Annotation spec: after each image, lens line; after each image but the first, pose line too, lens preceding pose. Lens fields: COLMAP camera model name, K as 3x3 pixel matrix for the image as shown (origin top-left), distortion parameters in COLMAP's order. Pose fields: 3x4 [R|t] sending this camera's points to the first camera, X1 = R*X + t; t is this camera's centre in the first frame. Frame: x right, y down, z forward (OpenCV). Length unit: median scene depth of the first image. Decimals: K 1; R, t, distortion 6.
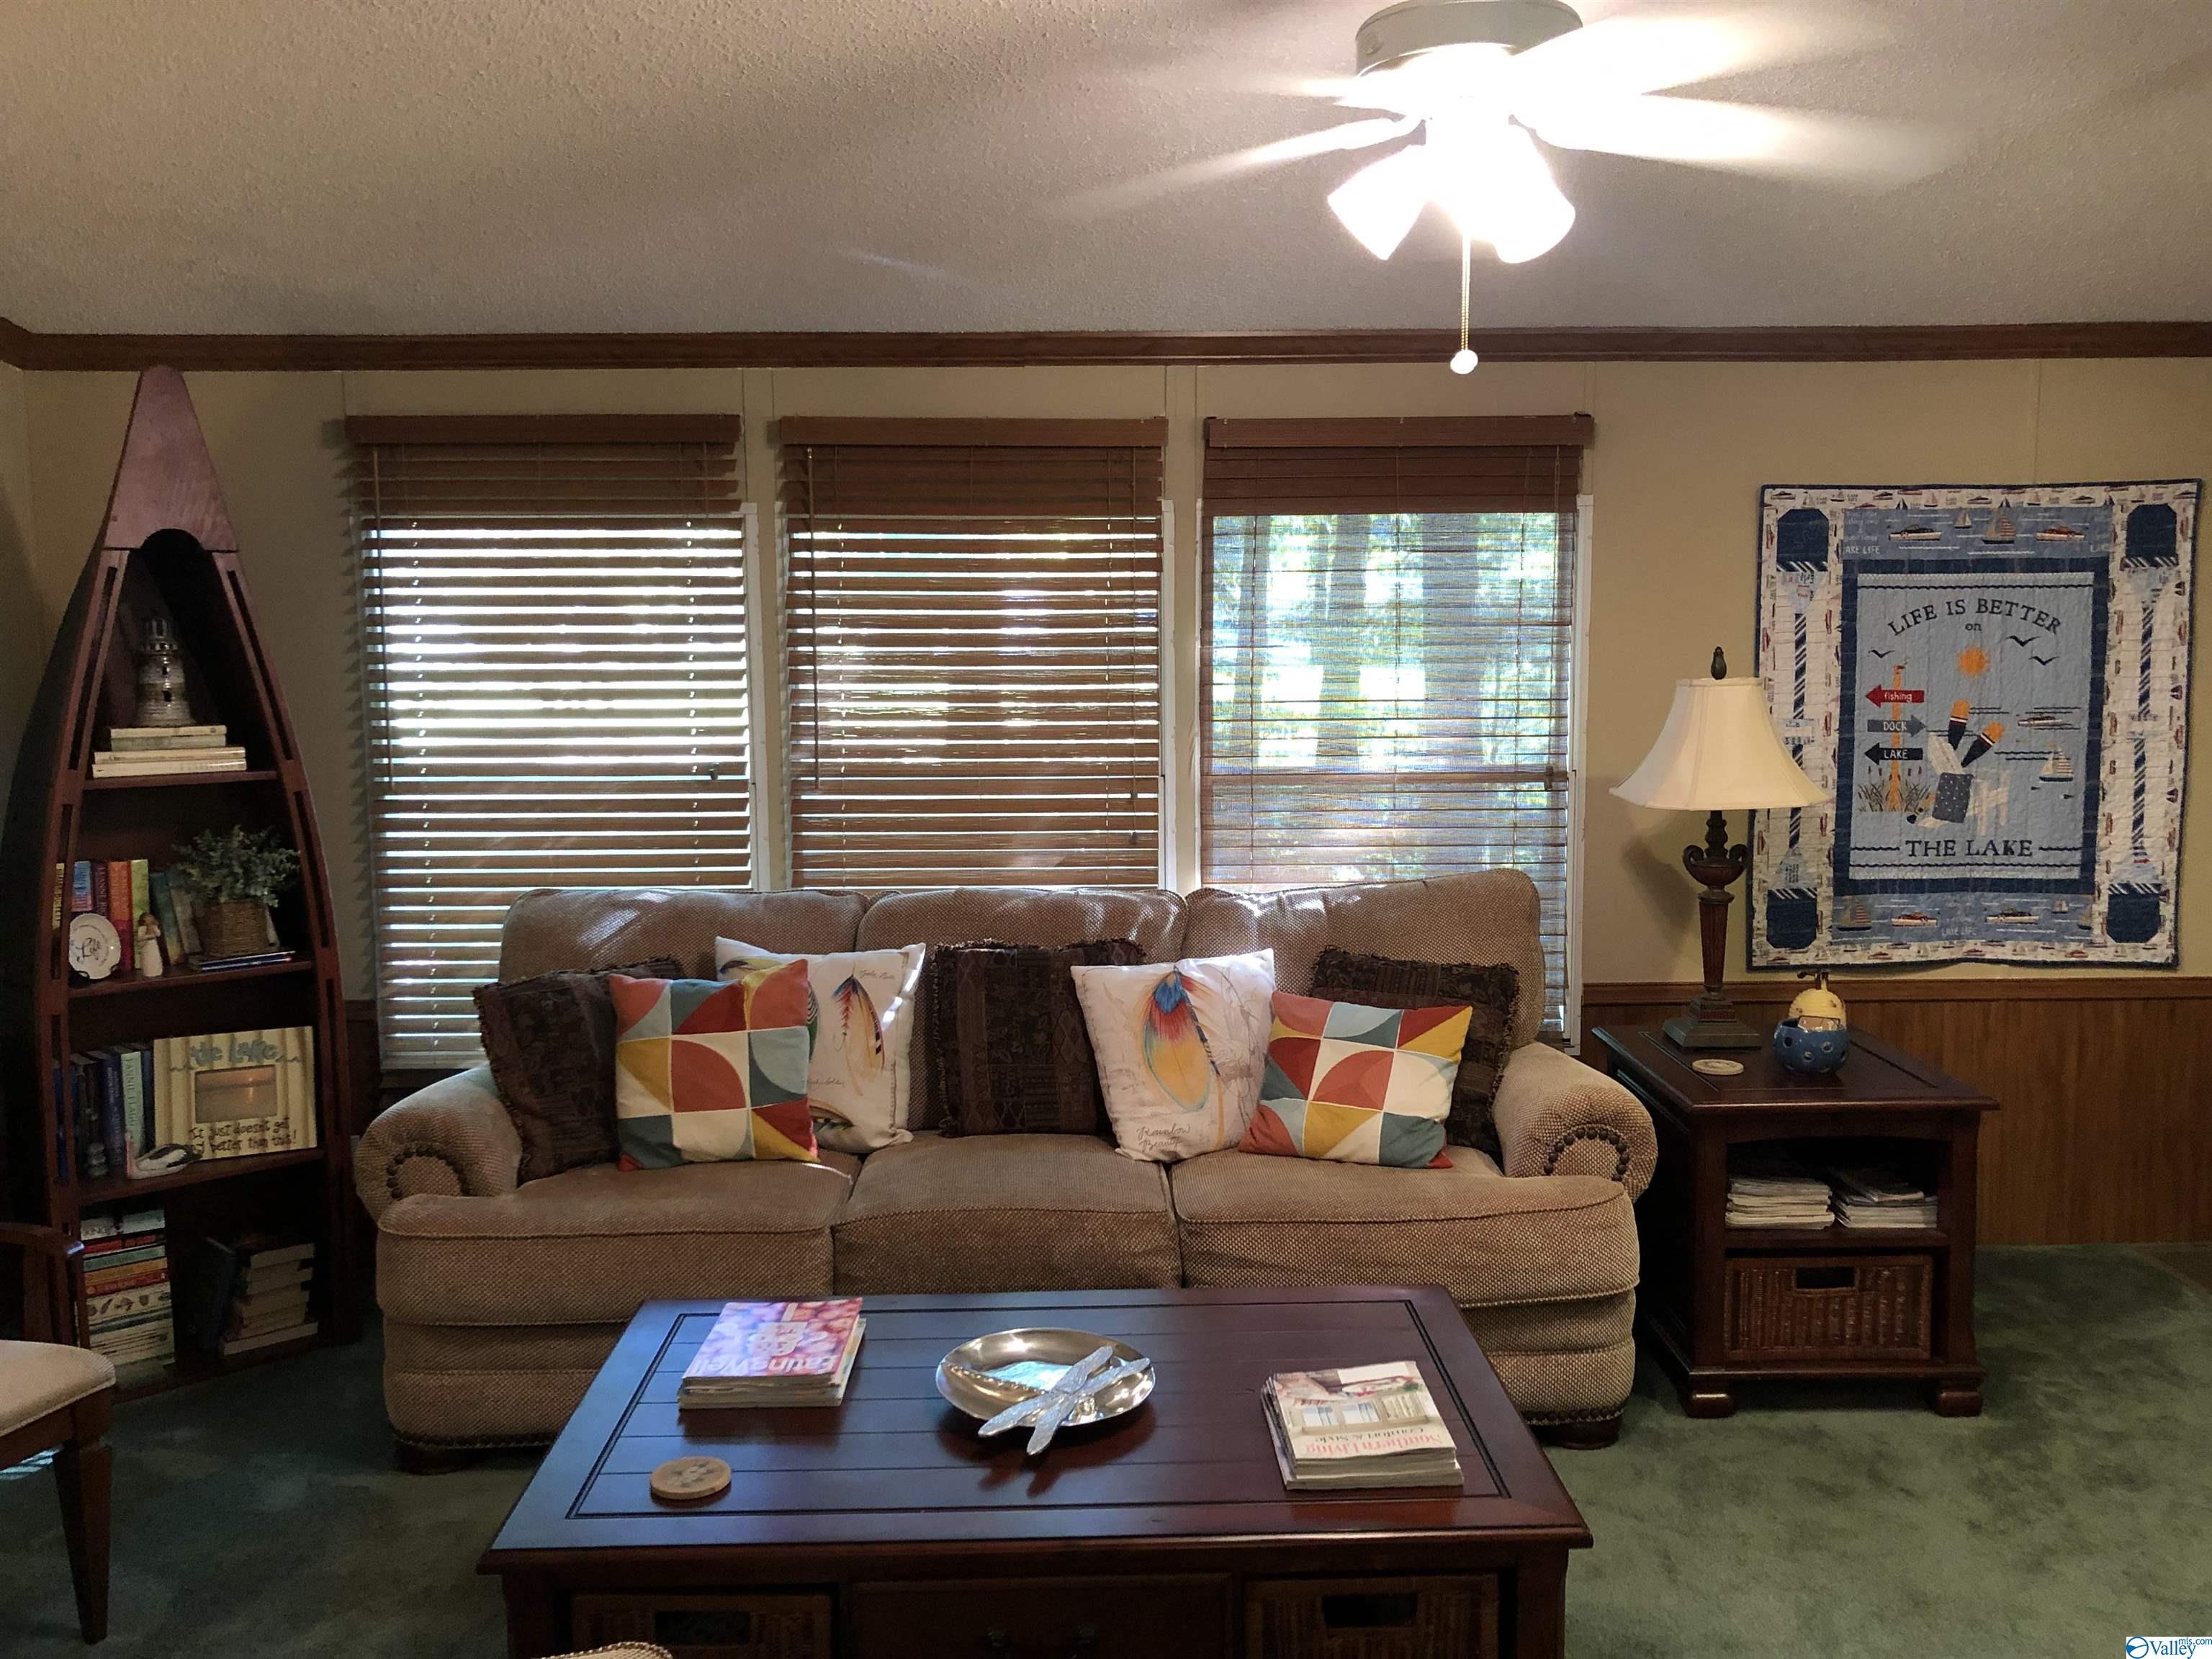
lens RADIAL K [[1810.1, 0, 1100.3], [0, 1810.1, 795.4], [0, 0, 1]] dist [0.047890, -0.050982]
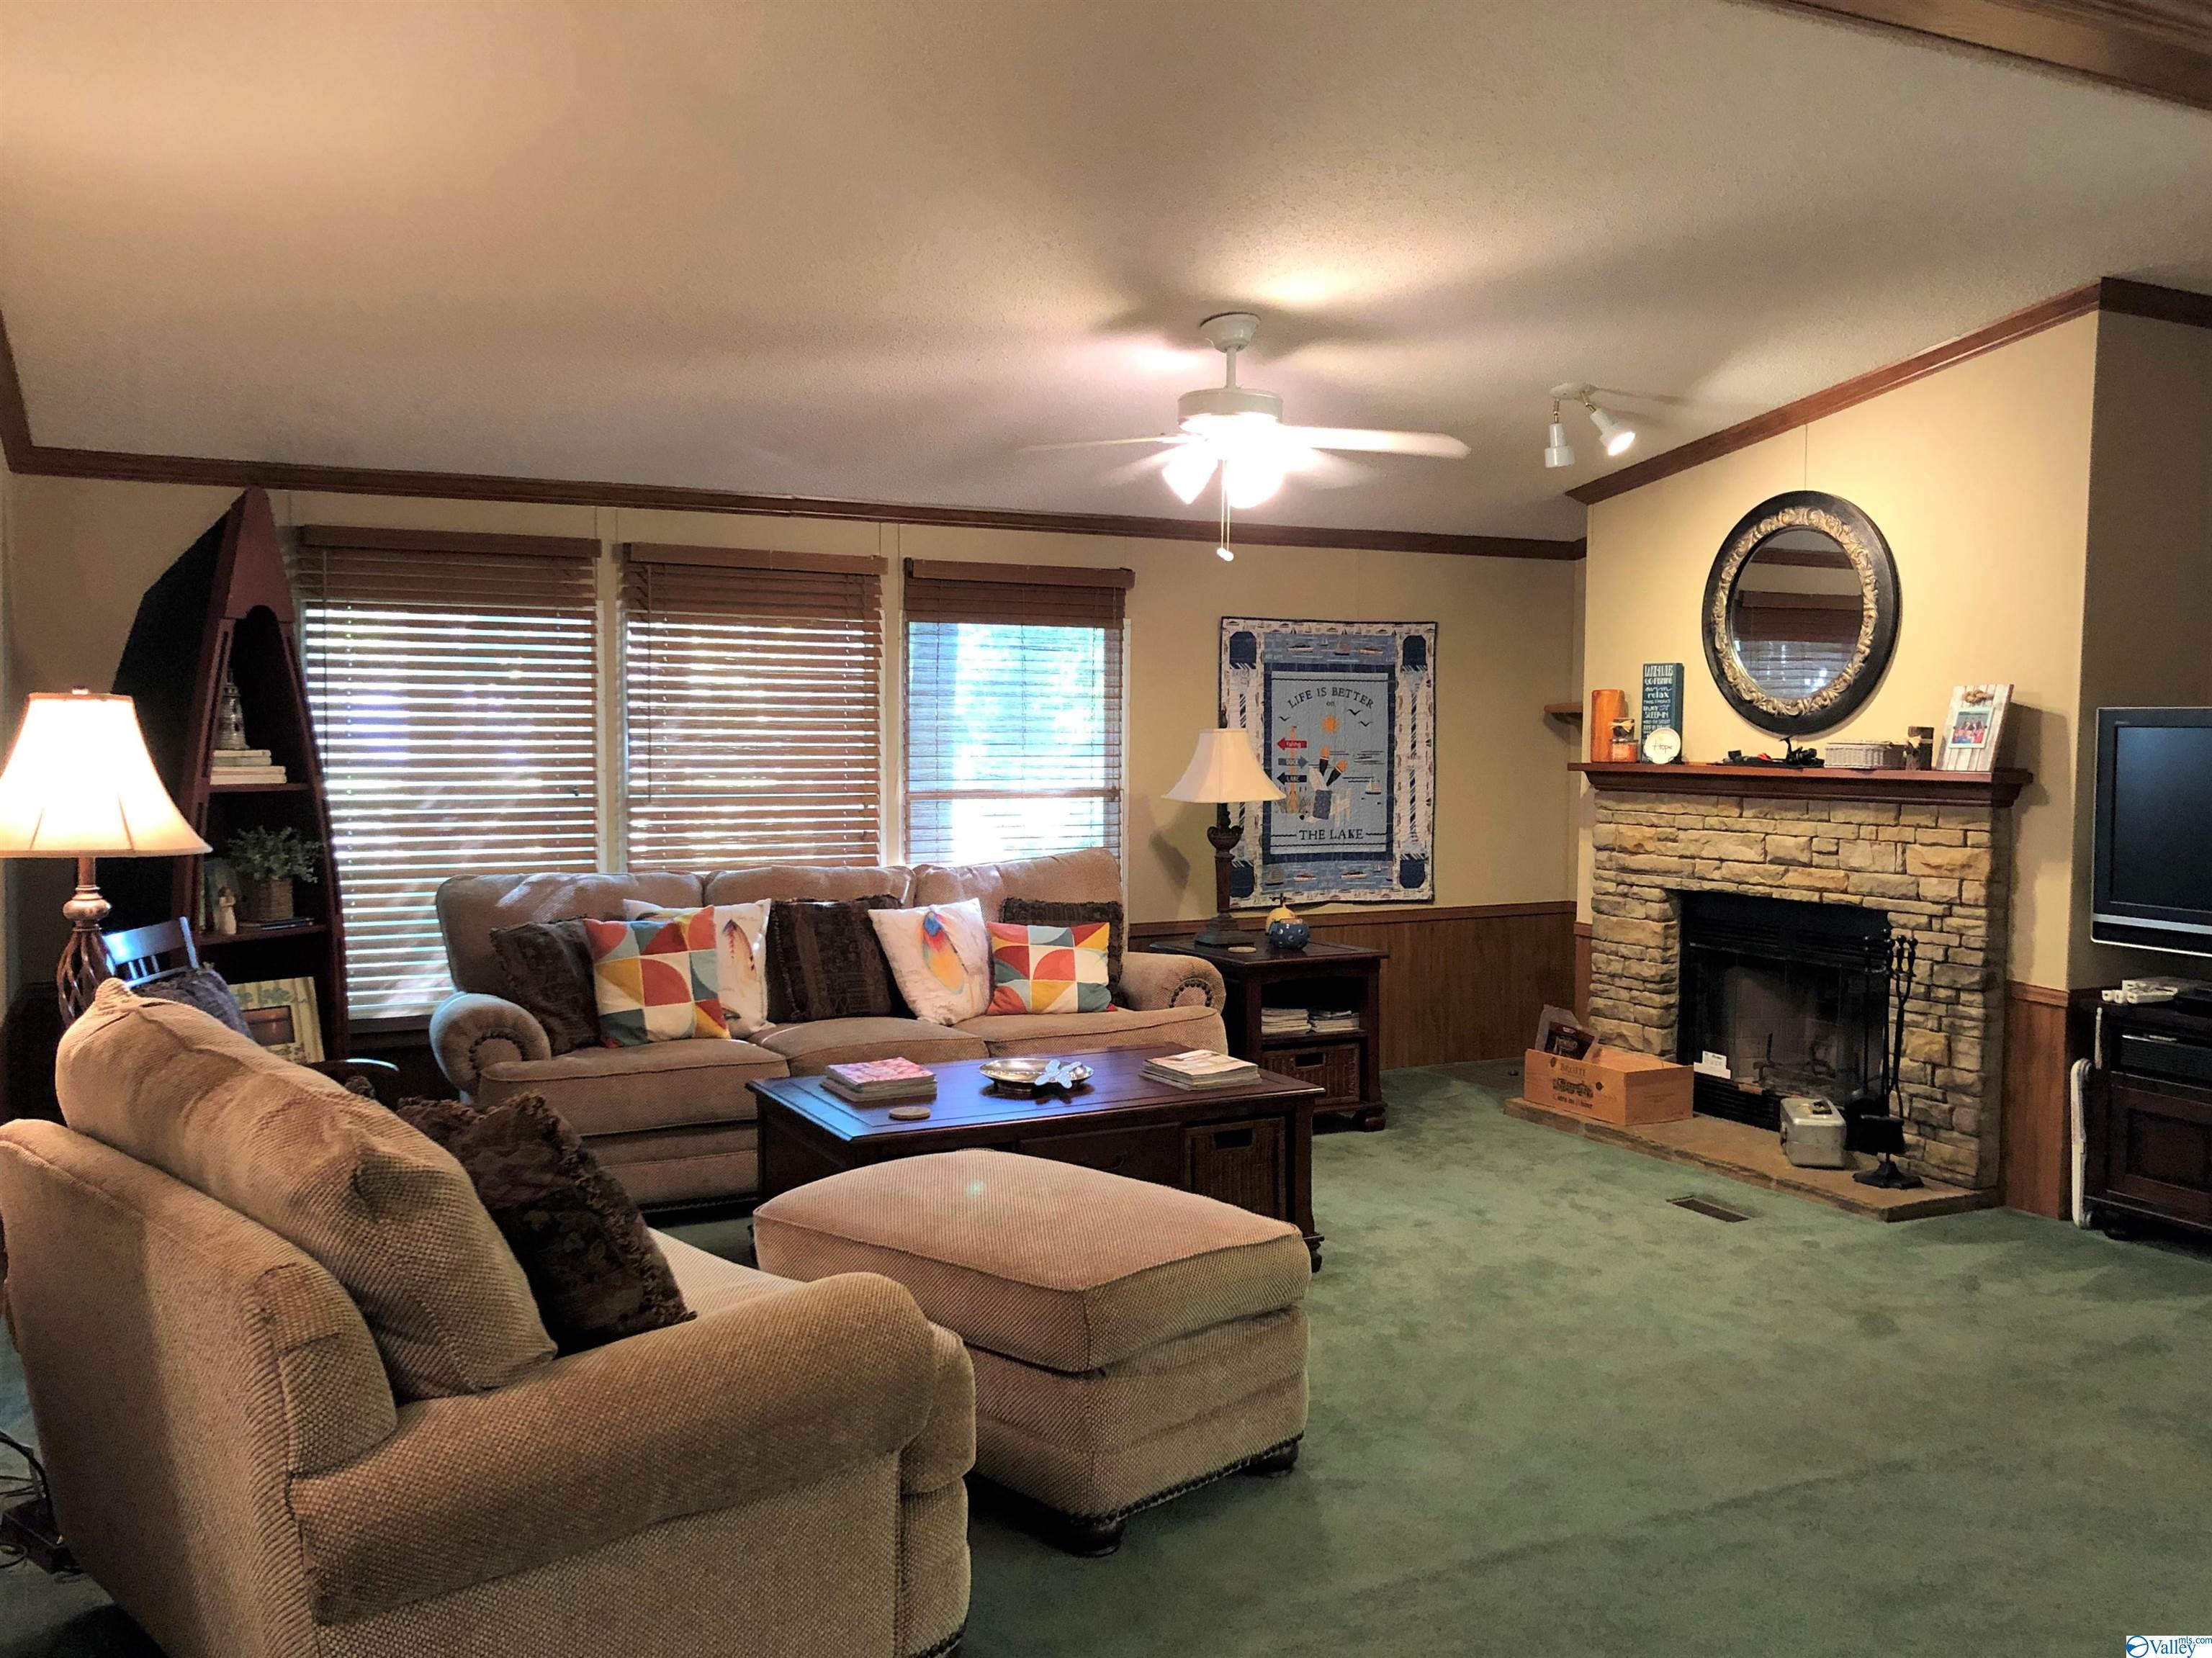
lens RADIAL K [[1809.9, 0, 1095.0], [0, 1809.9, 819.9], [0, 0, 1]] dist [0.047890, -0.050982]
pose [[0.902477, -0.011901, 0.430574, -0.492432], [0.033155, 0.998572, -0.041892, 0.087194], [-0.429460, 0.052082, 0.901583, -0.464621]]
